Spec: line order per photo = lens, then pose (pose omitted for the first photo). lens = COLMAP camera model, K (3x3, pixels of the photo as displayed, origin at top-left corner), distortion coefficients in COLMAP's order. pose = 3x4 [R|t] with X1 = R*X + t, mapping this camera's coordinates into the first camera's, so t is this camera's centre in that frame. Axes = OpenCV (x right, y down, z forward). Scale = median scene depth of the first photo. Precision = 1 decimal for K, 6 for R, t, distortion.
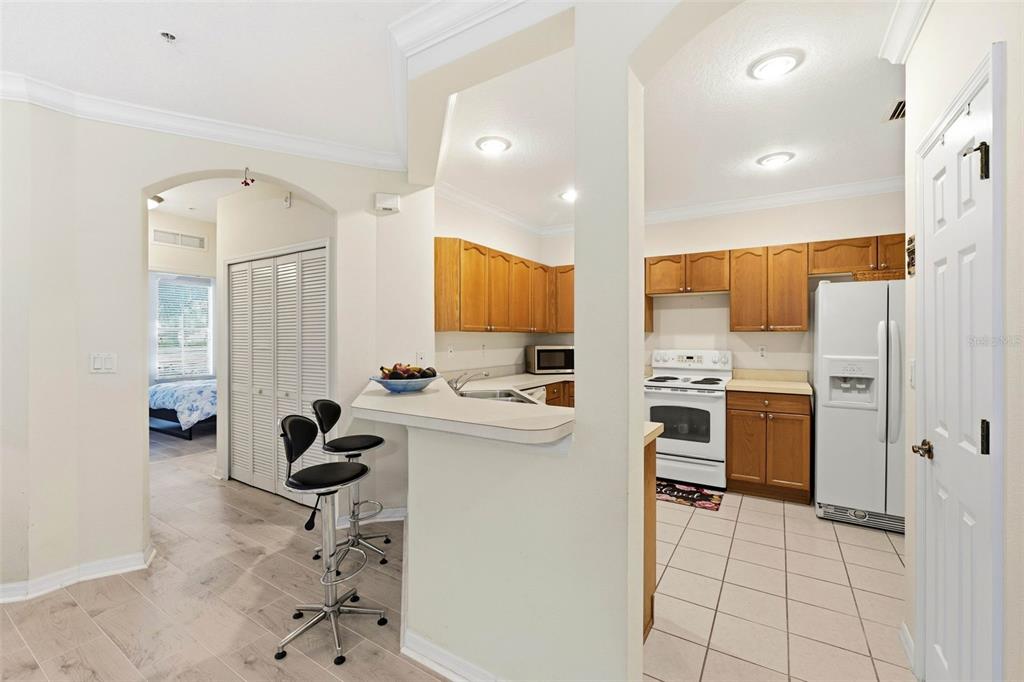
lens RADIAL K [[432.6, 0, 510.0], [0, 432.6, 335.6], [0, 0, 1]] dist [-0.000375, 0.000194]
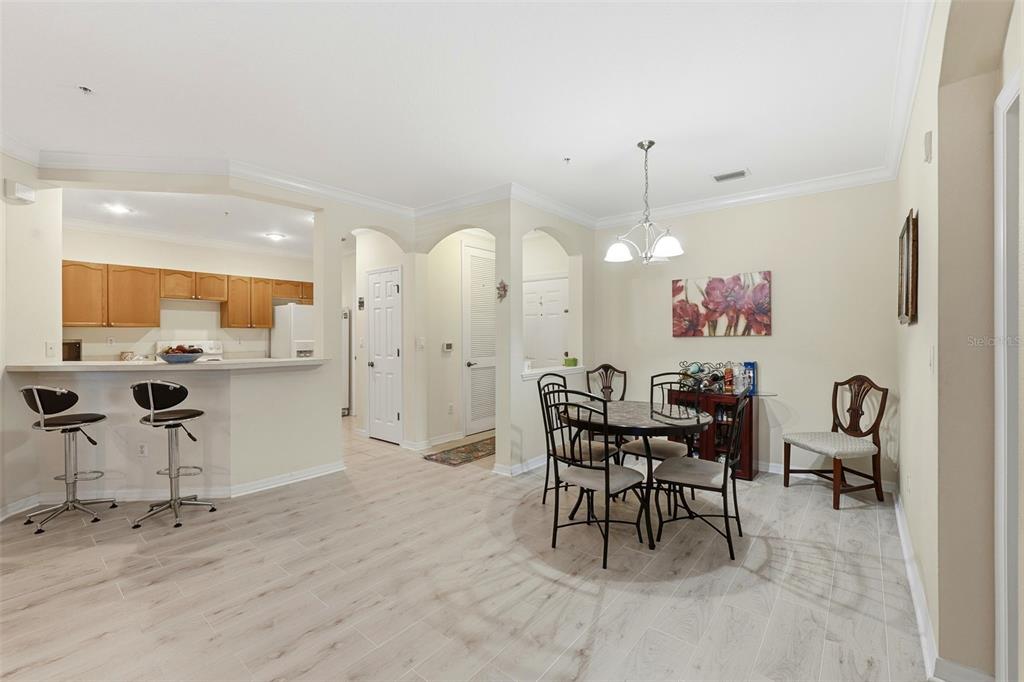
lens RADIAL K [[432.6, 0, 510.0], [0, 432.6, 335.6], [0, 0, 1]] dist [-0.000375, 0.000194]
pose [[0.123055, -0.002674, 0.992396, -0.957985], [0.003125, 0.999992, 0.002307, 0.019206], [-0.992395, 0.002817, 0.123062, -0.201514]]
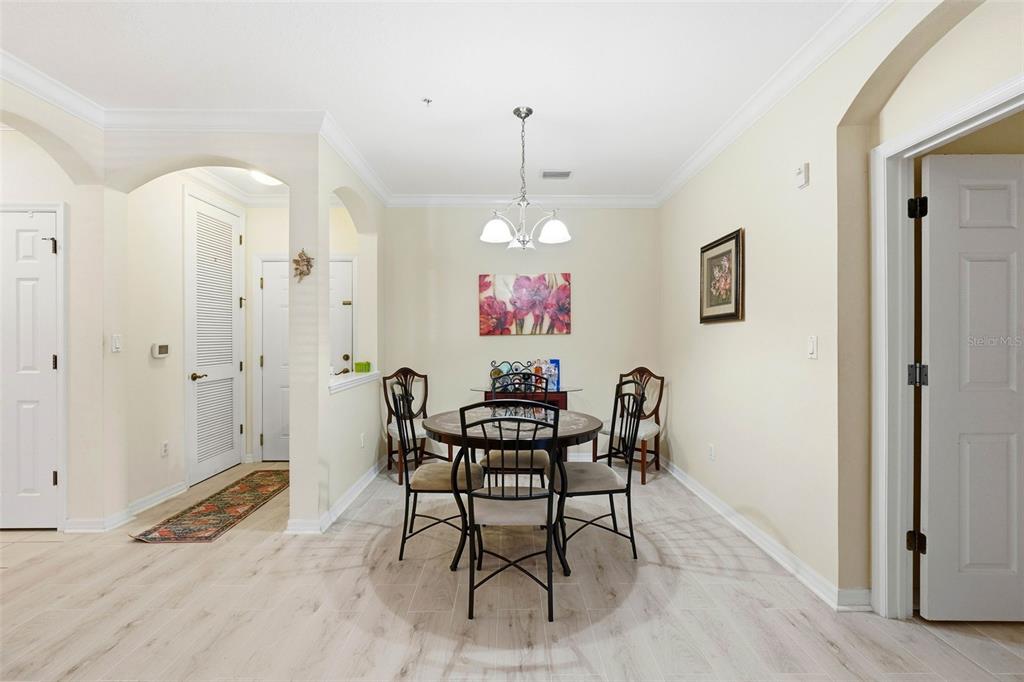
lens RADIAL K [[443.0, 0, 508.3], [0, 443.0, 339.2], [0, 0, 1]] dist [-0.006946, 0.000197]
pose [[-0.535110, -0.002418, 0.844779, -0.715361], [0.001032, 0.999993, 0.003516, 0.033586], [-0.844782, 0.002753, -0.535104, 0.058669]]
